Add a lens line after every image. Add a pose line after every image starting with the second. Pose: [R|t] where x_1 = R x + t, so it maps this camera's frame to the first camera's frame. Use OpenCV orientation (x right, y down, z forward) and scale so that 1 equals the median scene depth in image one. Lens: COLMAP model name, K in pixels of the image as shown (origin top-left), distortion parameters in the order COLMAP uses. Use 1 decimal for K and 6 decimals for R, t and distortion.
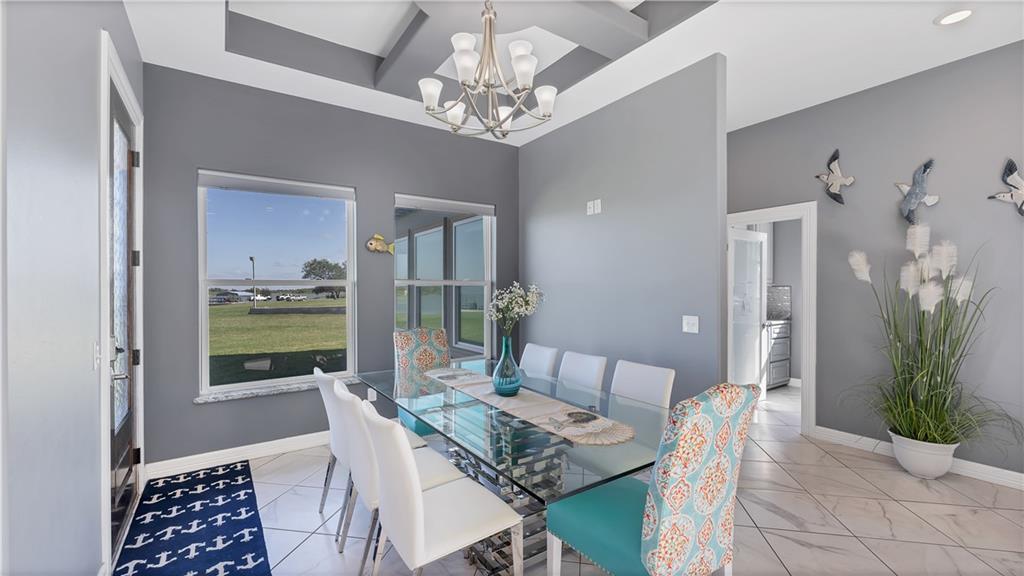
lens RADIAL K [[420.7, 0, 512.0], [0, 420.7, 288.0], [0, 0, 1]] dist [-0.006023, -0.000022]
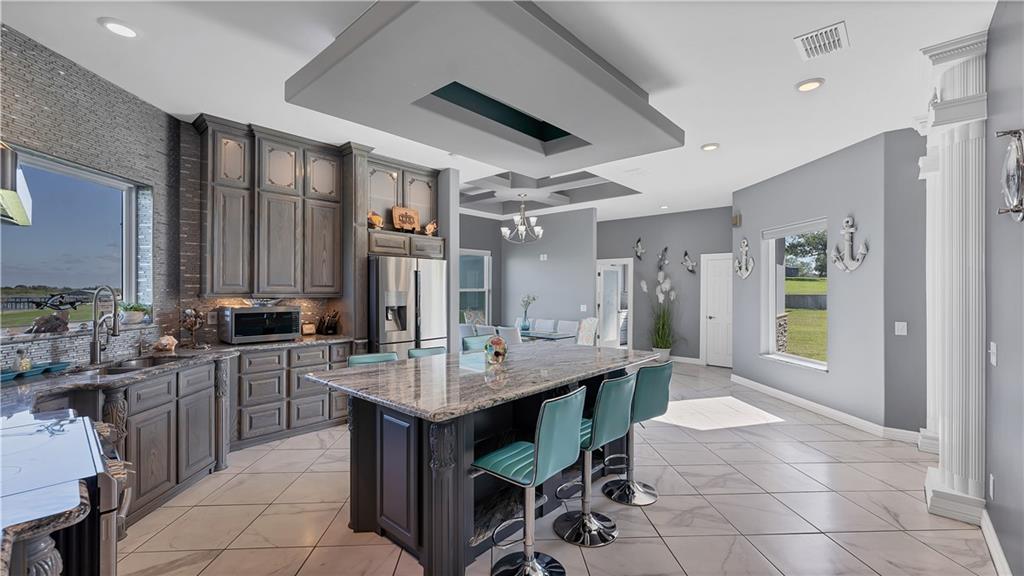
lens RADIAL K [[420.7, 0, 512.0], [0, 420.7, 288.0], [0, 0, 1]] dist [-0.006023, -0.000022]
pose [[0.973454, 0.007280, 0.228768, -0.639928], [-0.007067, 0.999973, -0.001750, -0.032077], [-0.228775, 0.000087, 0.973479, -1.522427]]
